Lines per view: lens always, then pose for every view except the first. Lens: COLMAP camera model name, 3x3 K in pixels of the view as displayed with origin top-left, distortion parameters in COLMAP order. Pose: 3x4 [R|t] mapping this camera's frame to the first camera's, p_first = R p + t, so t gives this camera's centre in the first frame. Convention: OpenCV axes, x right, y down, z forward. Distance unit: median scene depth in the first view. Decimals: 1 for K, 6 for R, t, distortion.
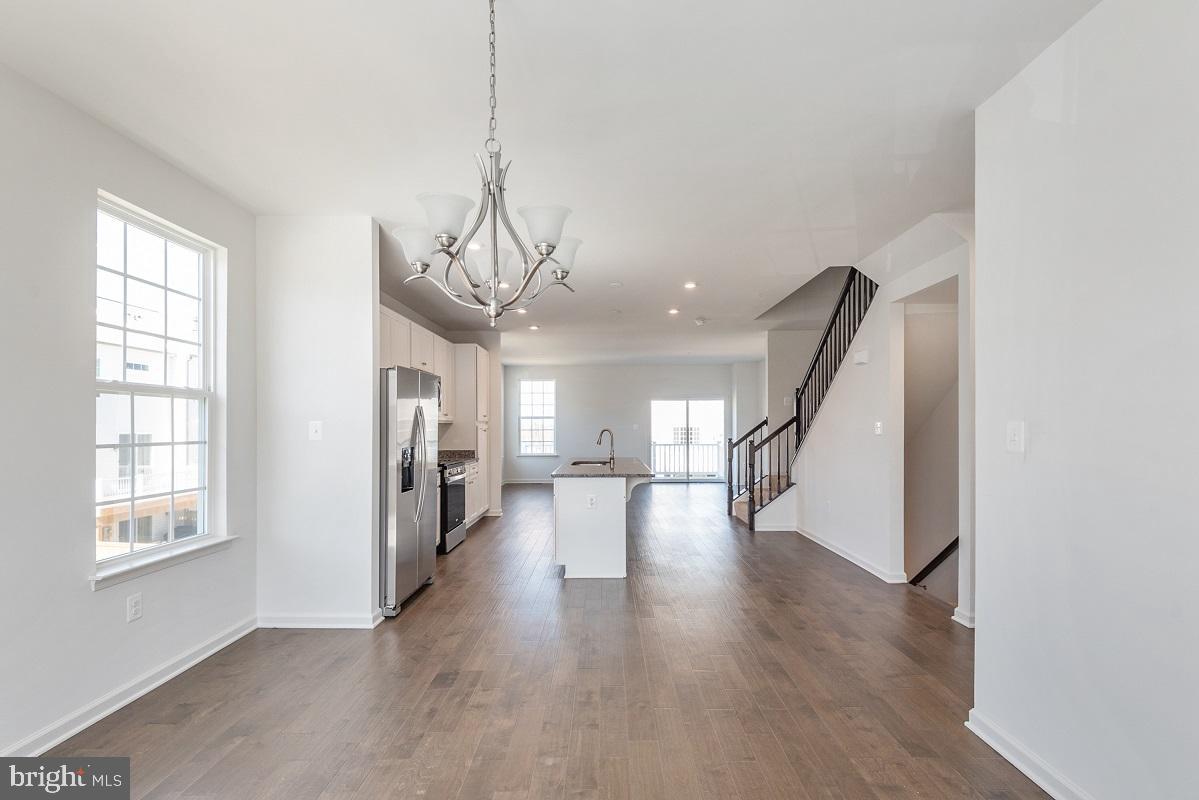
lens RADIAL K [[545.4, 0, 600.8], [0, 545.4, 429.9], [0, 0, 1]] dist [0.000189, 0.000002]
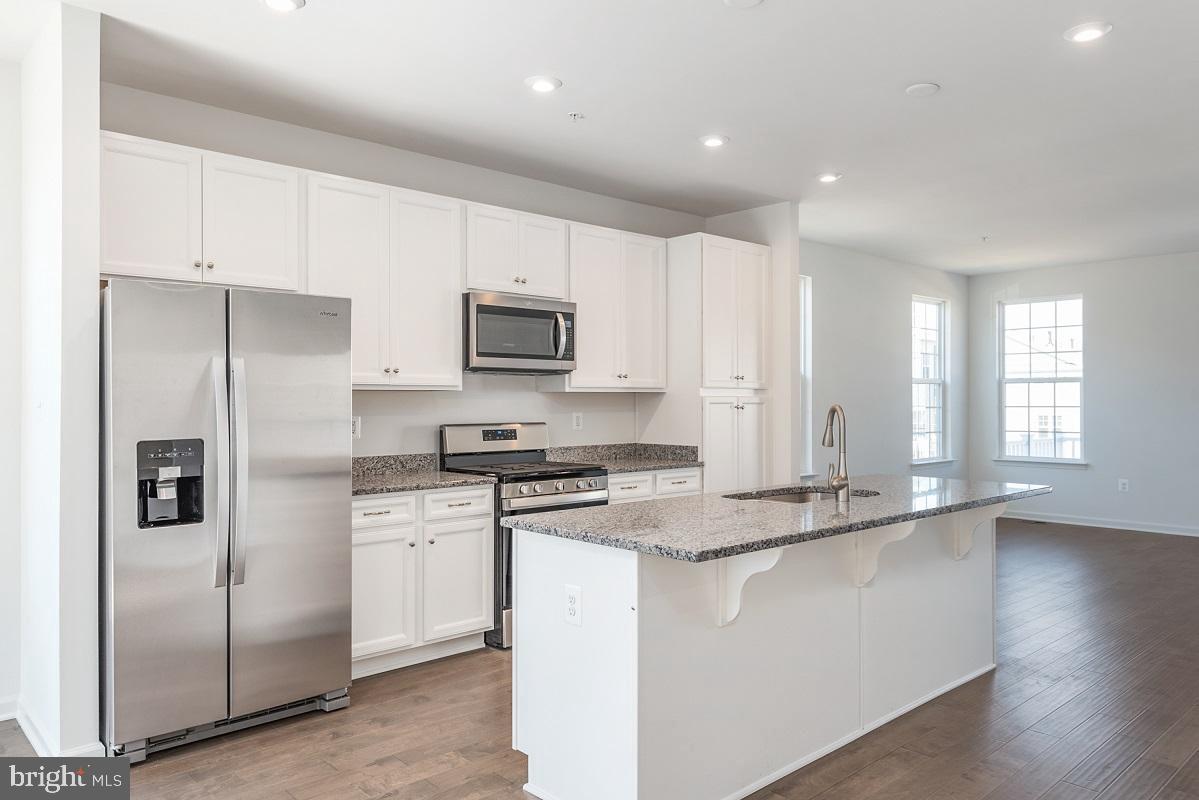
lens RADIAL K [[825.6, 0, 599.5], [0, 825.6, 400.0], [0, 0, 1]] dist [0.003997, 0.000791]
pose [[0.674543, 0.000551, -0.738235, 0.151623], [-0.004955, 0.999981, -0.003780, -0.001071], [0.738219, 0.006208, 0.674533, 0.243021]]
